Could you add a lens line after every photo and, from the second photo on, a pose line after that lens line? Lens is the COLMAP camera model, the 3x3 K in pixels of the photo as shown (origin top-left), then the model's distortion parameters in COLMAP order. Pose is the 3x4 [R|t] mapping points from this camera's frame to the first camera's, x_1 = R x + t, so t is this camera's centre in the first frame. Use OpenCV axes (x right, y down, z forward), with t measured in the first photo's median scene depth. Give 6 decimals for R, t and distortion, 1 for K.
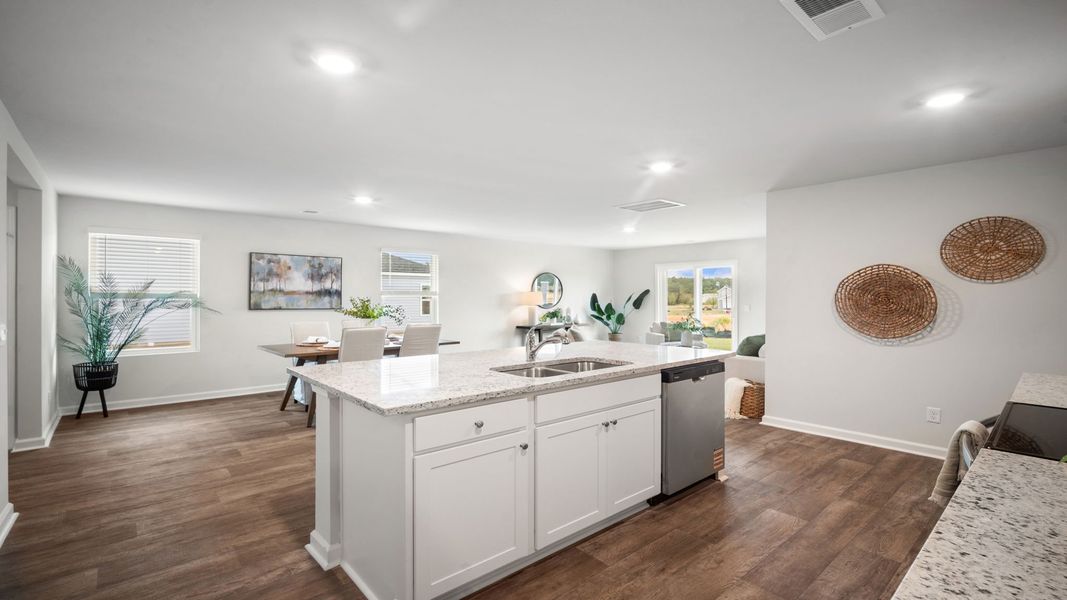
lens RADIAL K [[478.4, 0, 530.2], [0, 478.4, 293.7], [0, 0, 1]] dist [-0.010367, 0.008922]
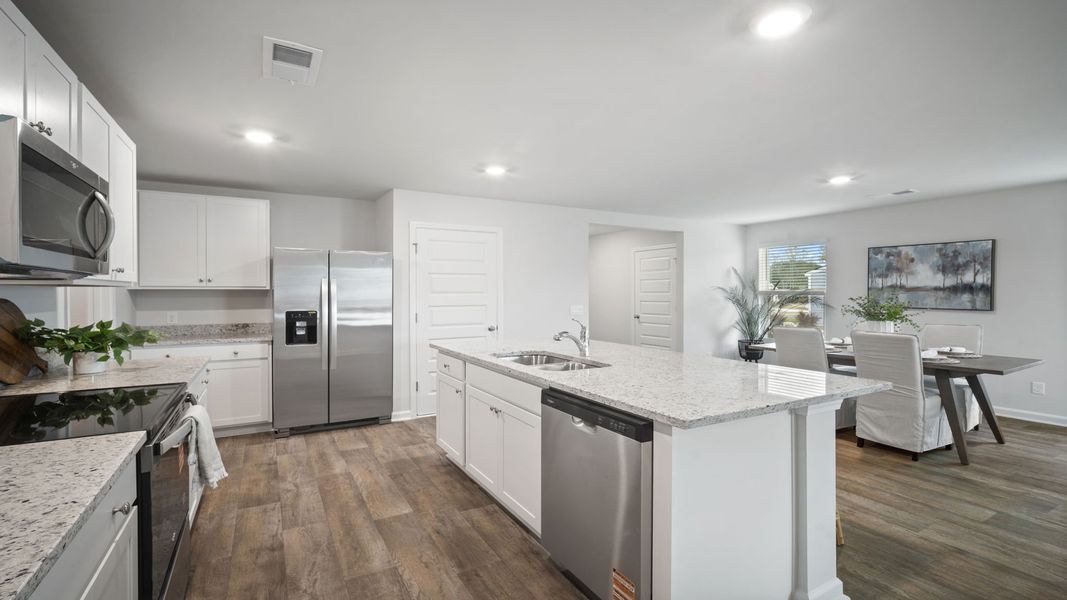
lens RADIAL K [[470.5, 0, 533.5], [0, 470.5, 300.0], [0, 0, 1]] dist [-0.004063, -0.000256]
pose [[-0.192913, 0.010332, -0.981161, 0.475011], [0.005709, 0.999939, 0.009407, 0.005939], [0.981199, -0.003787, -0.192960, 0.516432]]
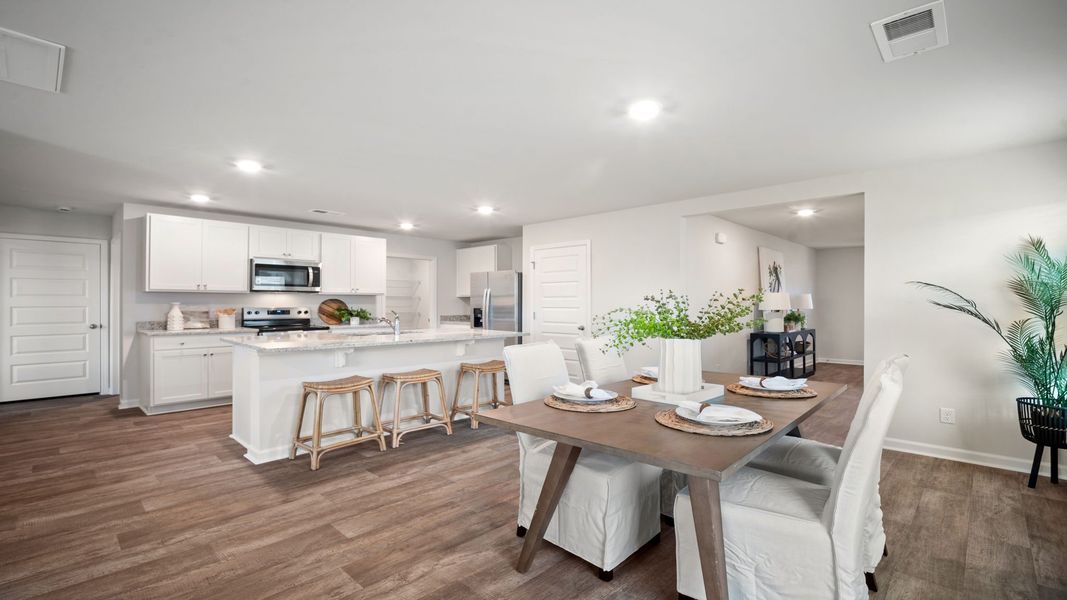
lens RADIAL K [[473.9, 0, 520.8], [0, 473.9, 304.9], [0, 0, 1]] dist [0.018552, 0.000046]
pose [[-0.997051, -0.003280, -0.076674, -0.144335], [-0.003315, 0.999994, 0.000331, 0.016904], [0.076672, 0.000584, -0.997056, 1.259395]]
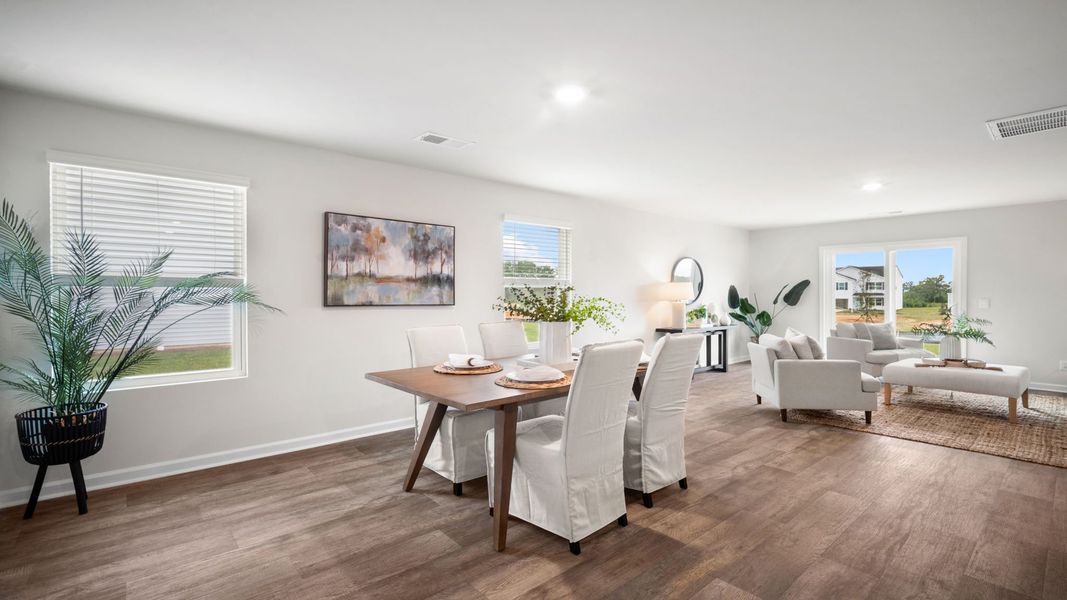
lens RADIAL K [[478.4, 0, 530.2], [0, 478.4, 293.7], [0, 0, 1]] dist [-0.010367, 0.008922]
pose [[0.999945, 0.000447, 0.010494, -0.333601], [-0.000522, 0.999975, 0.007118, 0.012832], [-0.010491, -0.007123, 0.999920, 0.390104]]
